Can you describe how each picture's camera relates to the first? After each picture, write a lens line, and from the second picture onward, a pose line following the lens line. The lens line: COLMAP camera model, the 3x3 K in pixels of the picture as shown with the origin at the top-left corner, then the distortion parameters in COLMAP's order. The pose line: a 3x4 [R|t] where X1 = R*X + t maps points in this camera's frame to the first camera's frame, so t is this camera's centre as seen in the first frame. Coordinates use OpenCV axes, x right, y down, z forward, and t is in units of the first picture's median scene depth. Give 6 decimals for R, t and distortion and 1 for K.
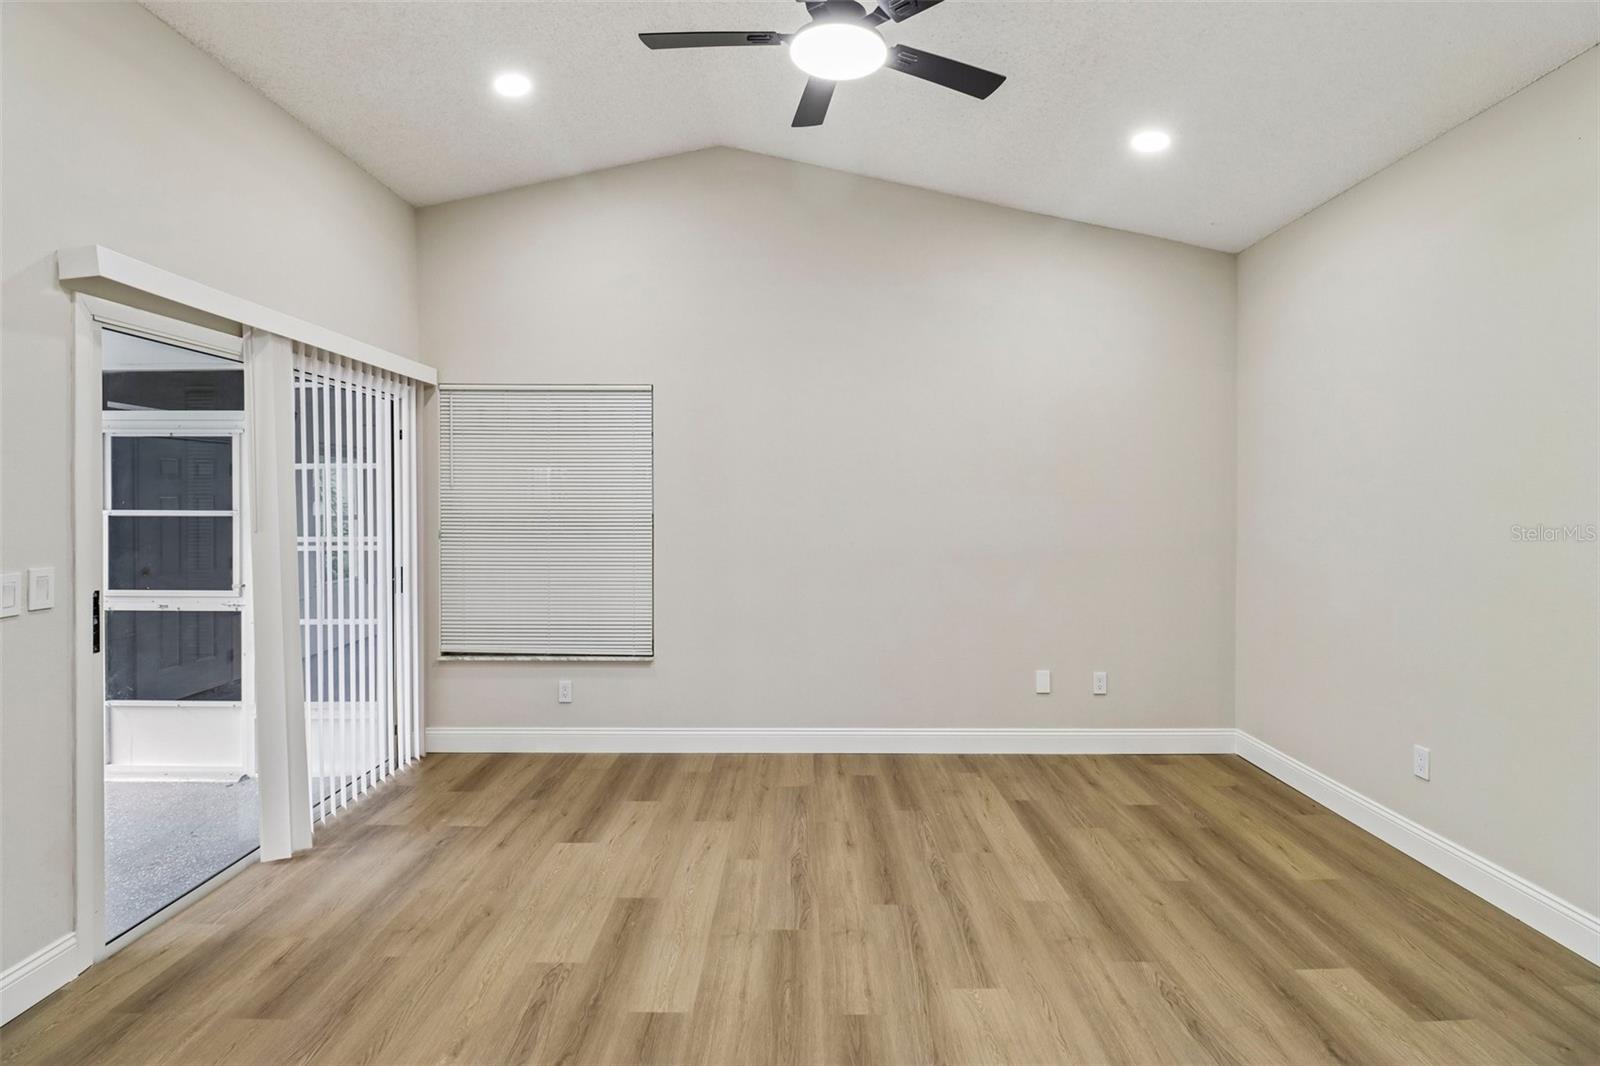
lens RADIAL K [[744.4, 0, 798.7], [0, 744.4, 509.3], [0, 0, 1]] dist [-0.003393, -0.000561]
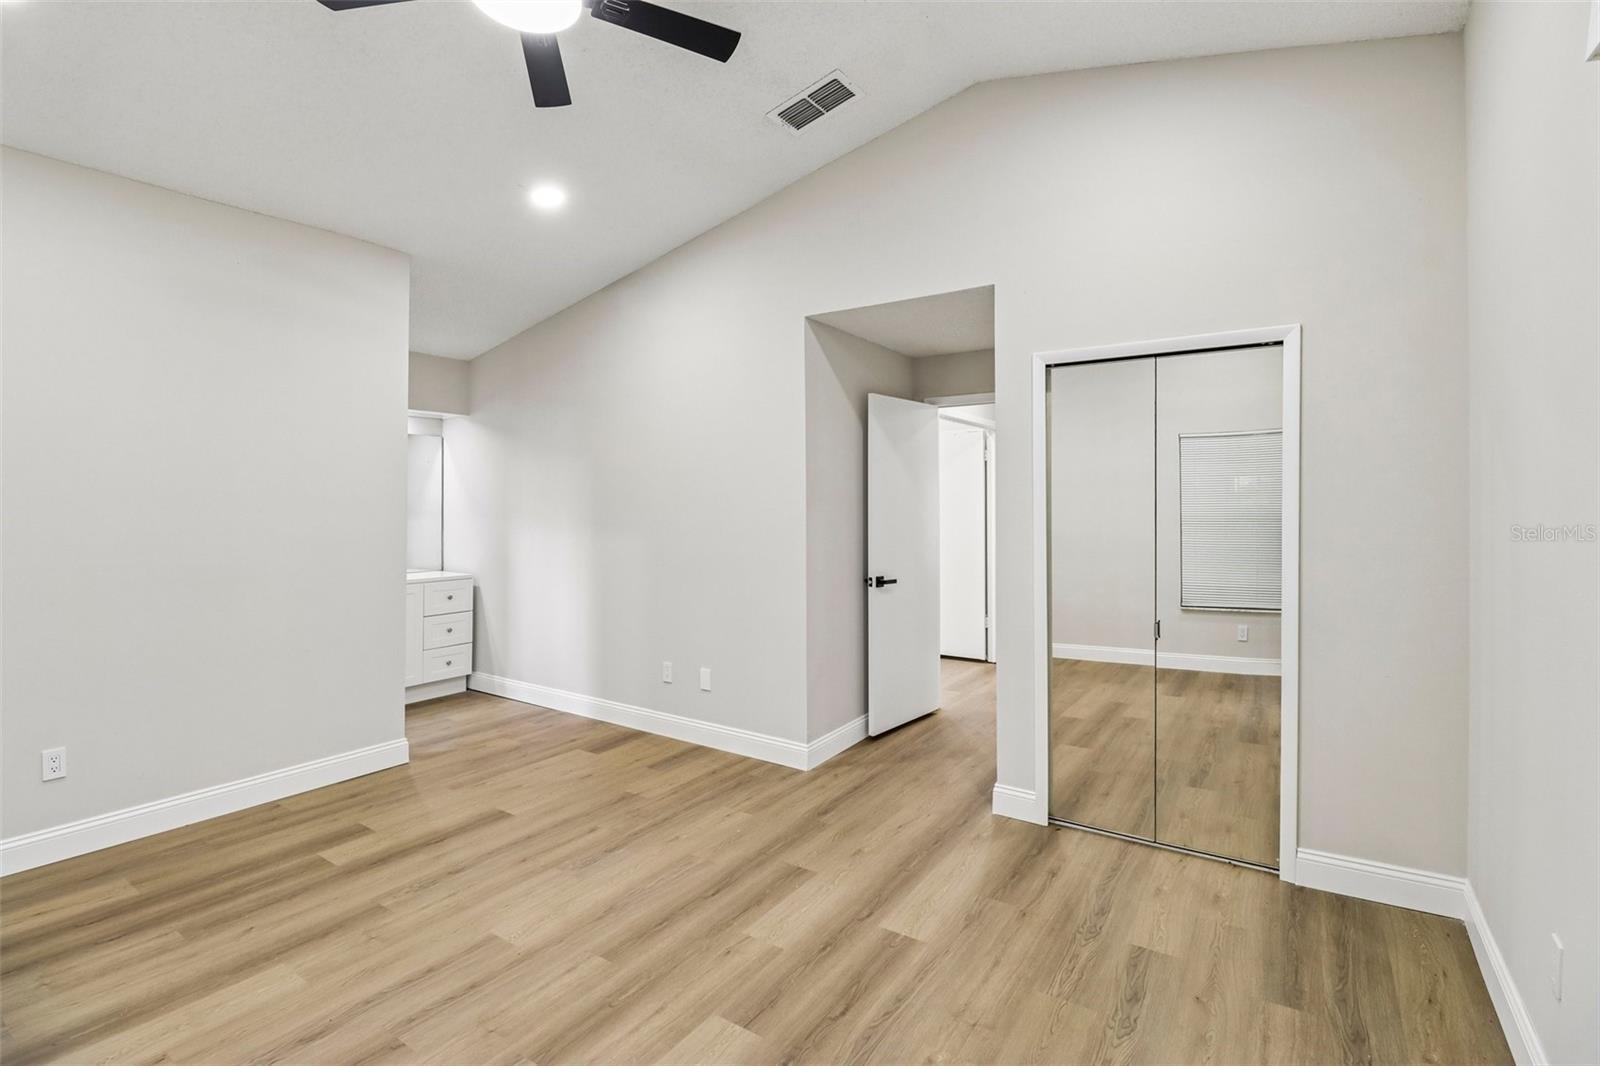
lens RADIAL K [[744.4, 0, 798.7], [0, 744.4, 509.3], [0, 0, 1]] dist [-0.003393, -0.000561]
pose [[-0.833996, -0.000896, 0.551770, -0.741408], [0.005610, 0.999933, 0.010103, -0.020559], [-0.551742, 0.011521, -0.833935, 1.642944]]
